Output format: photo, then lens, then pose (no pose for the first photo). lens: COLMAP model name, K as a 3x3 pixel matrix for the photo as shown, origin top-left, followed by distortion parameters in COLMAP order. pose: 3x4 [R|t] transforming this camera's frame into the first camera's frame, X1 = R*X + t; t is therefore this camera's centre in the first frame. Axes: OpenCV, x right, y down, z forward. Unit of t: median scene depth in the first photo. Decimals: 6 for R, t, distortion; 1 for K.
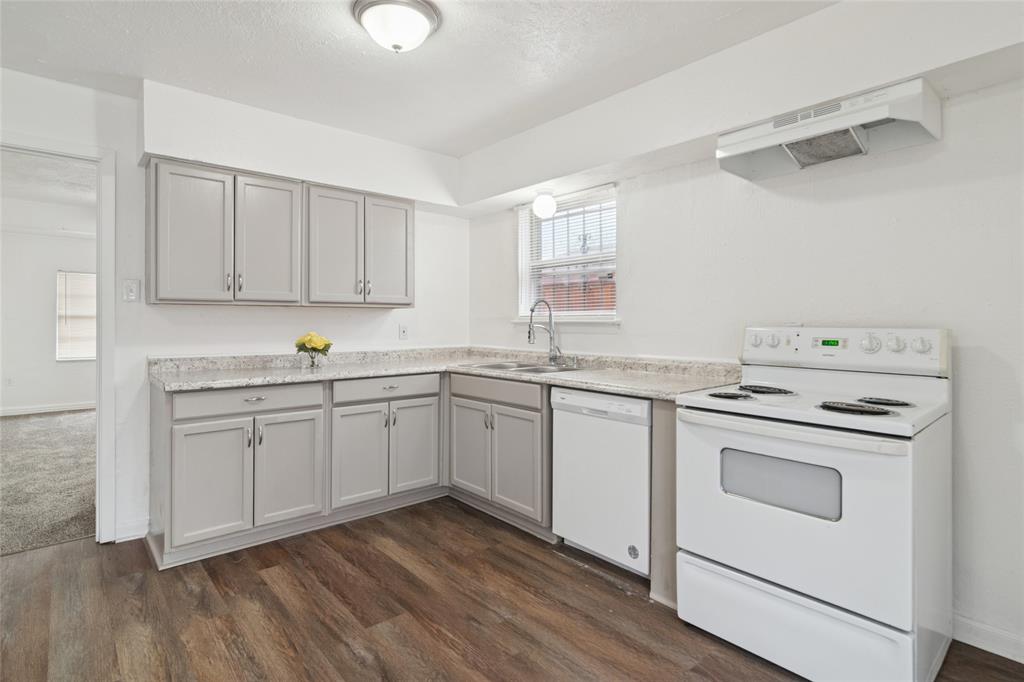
lens RADIAL K [[510.0, 0, 513.3], [0, 510.0, 323.4], [0, 0, 1]] dist [-0.001415, 0.000212]
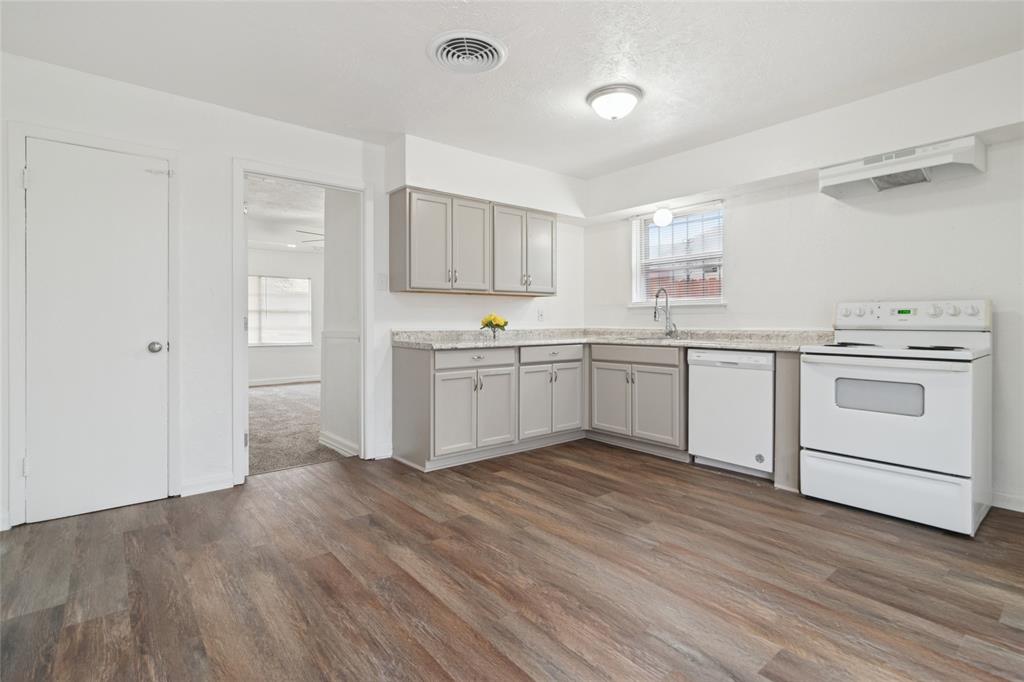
lens RADIAL K [[488.9, 0, 510.7], [0, 488.9, 328.6], [0, 0, 1]] dist [0.002395, 0.000180]
pose [[0.999303, -0.003342, -0.037185, -0.360690], [0.003786, 0.999922, 0.011892, 0.051416], [0.037142, -0.012025, 0.999238, -0.355926]]
